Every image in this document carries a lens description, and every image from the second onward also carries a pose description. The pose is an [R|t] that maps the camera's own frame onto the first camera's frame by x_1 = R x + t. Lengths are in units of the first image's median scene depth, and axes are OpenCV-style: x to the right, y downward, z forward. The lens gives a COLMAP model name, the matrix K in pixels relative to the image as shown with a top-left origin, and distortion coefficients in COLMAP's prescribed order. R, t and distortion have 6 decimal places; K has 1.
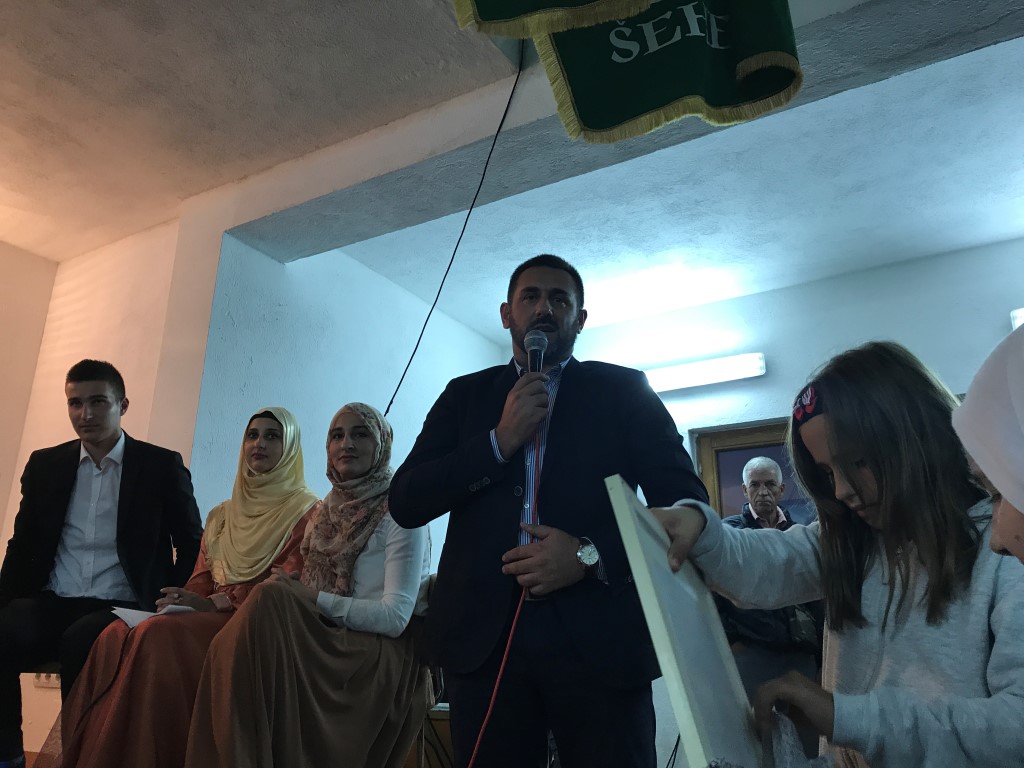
lens RADIAL K [[816.5, 0, 512.7], [0, 816.5, 375.7], [0, 0, 1]] dist [-0.003219, -0.011798]
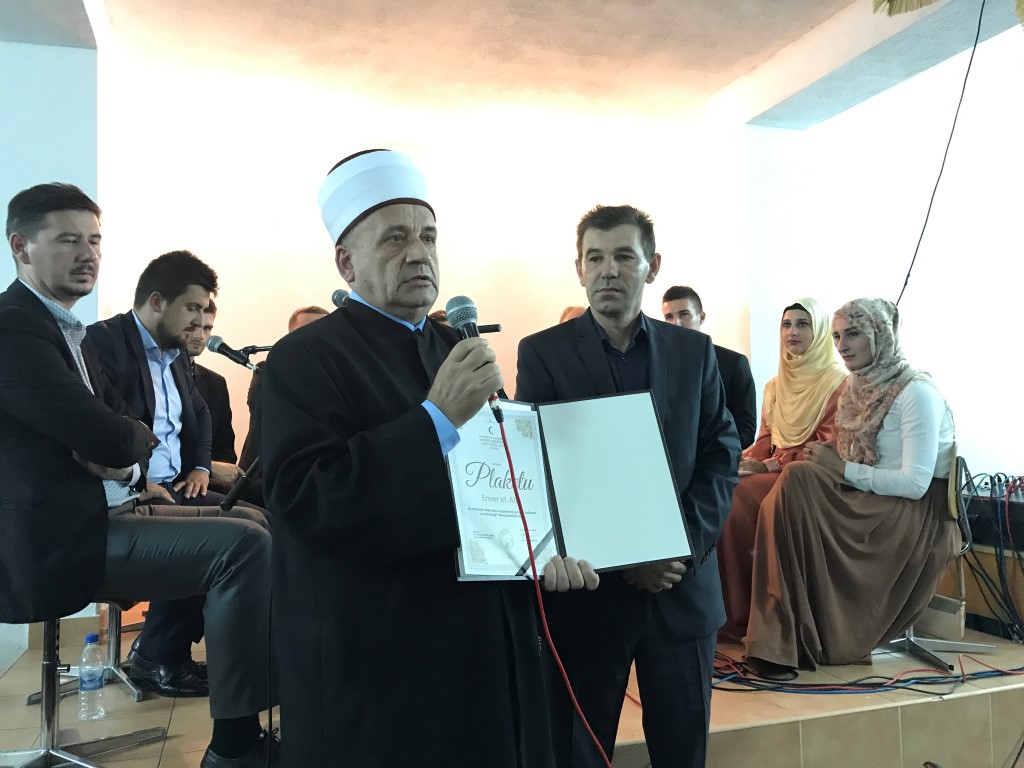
lens RADIAL K [[832.8, 0, 511.0], [0, 832.8, 376.8], [0, 0, 1]] dist [0.020373, -0.012402]
pose [[0.749412, -0.047185, -0.660420, 0.206479], [0.243877, 0.947000, 0.209080, -0.227847], [0.615553, -0.317748, 0.721201, -0.196873]]
